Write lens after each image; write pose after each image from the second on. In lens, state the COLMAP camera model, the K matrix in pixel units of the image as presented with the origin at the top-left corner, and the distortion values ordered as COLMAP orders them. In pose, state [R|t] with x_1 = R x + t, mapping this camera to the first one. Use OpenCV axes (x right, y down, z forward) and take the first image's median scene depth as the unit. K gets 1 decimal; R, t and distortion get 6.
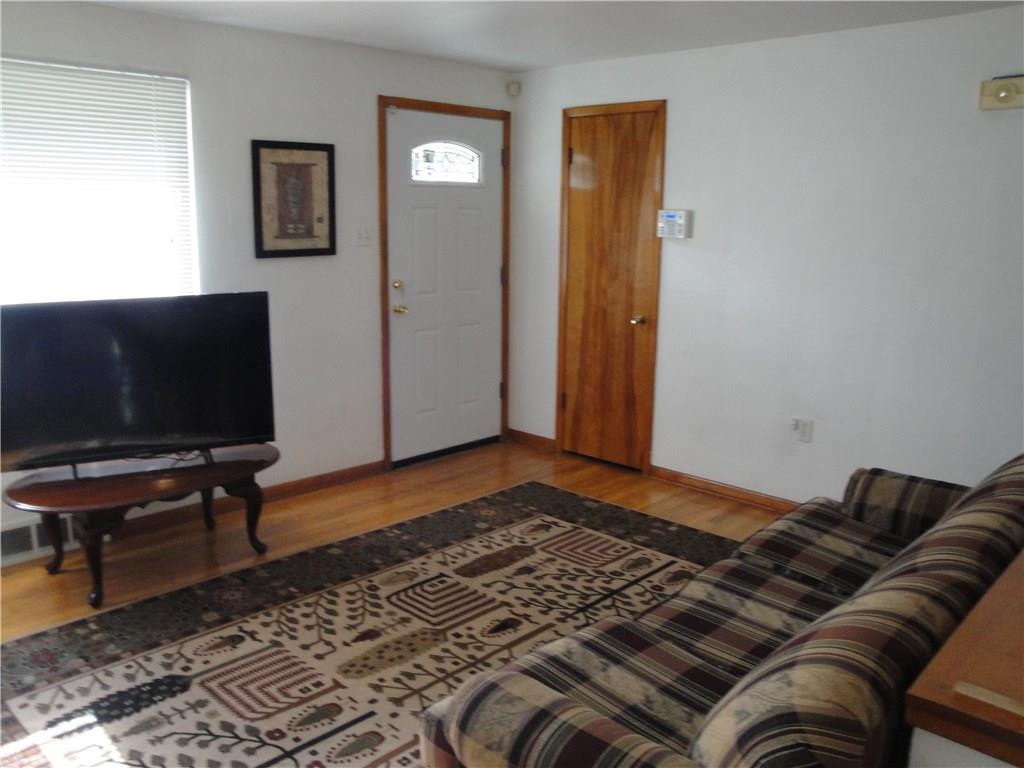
lens RADIAL K [[838.4, 0, 501.4], [0, 838.4, 400.8], [0, 0, 1]] dist [-0.164526, 0.140114]
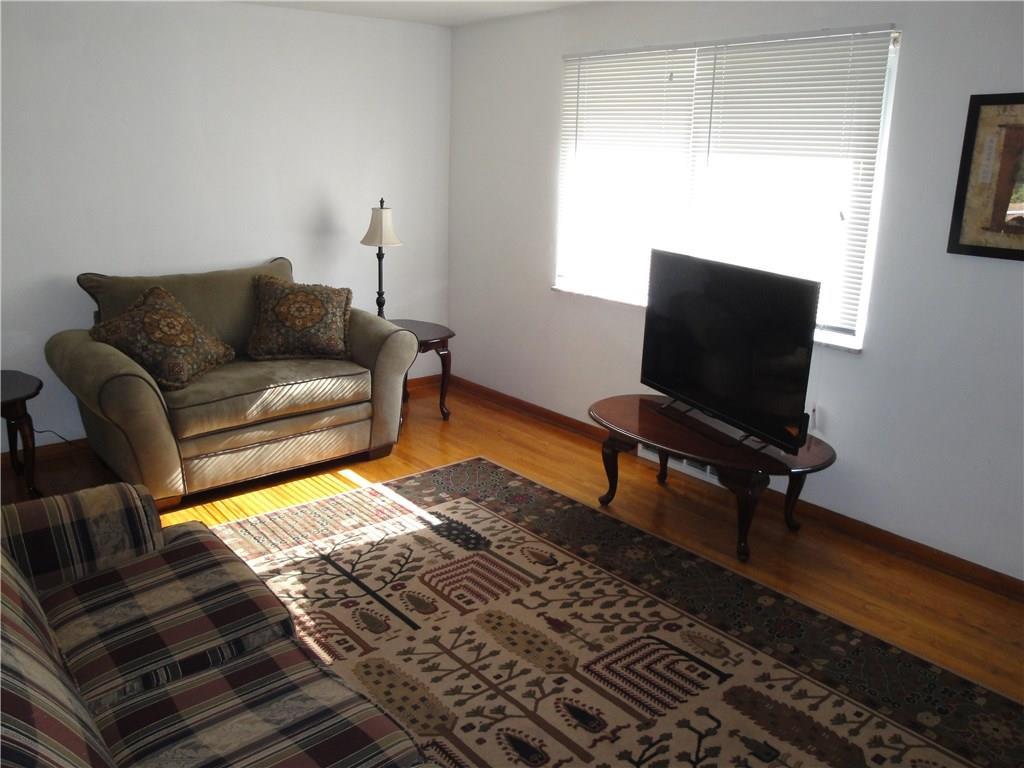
lens RADIAL K [[838.4, 0, 501.4], [0, 838.4, 400.8], [0, 0, 1]] dist [-0.164526, 0.140114]
pose [[-0.121597, 0.261597, -0.957487, 0.714756], [-0.235534, 0.929488, 0.283859, -0.221454], [0.964229, 0.260037, -0.051408, 0.930474]]
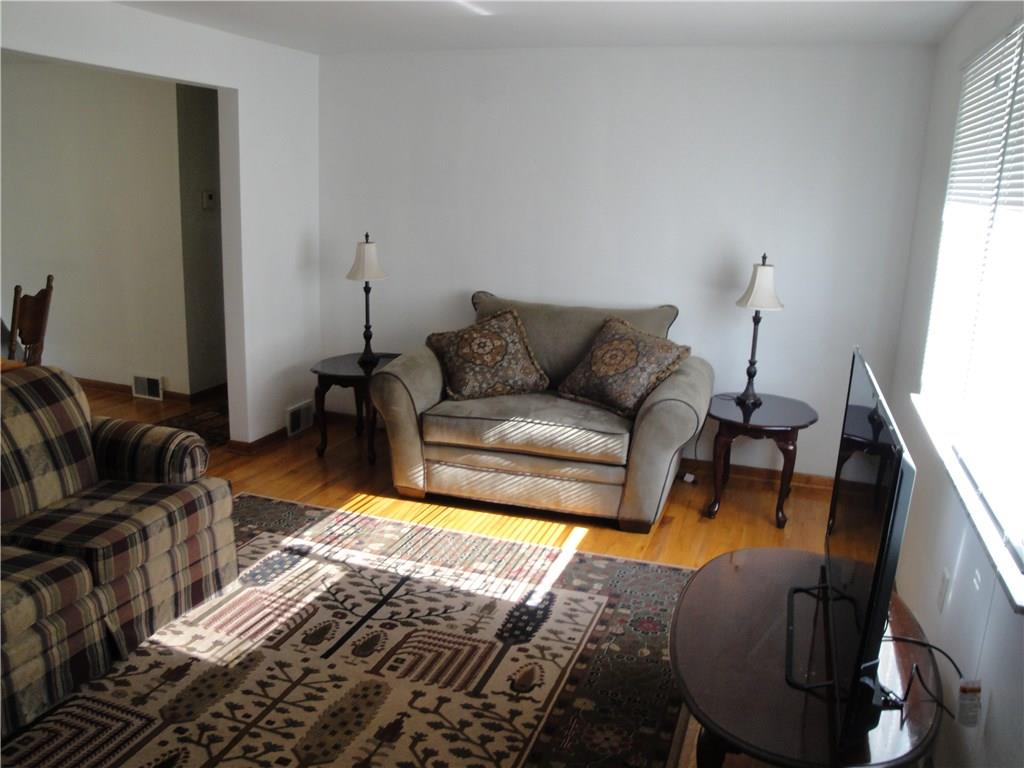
lens RADIAL K [[838.4, 0, 501.4], [0, 838.4, 400.8], [0, 0, 1]] dist [-0.164526, 0.140114]
pose [[-0.913908, 0.058126, -0.401737, 0.047031], [-0.129887, 0.895785, 0.425086, -0.383029], [0.384579, 0.440670, -0.811116, 1.586238]]
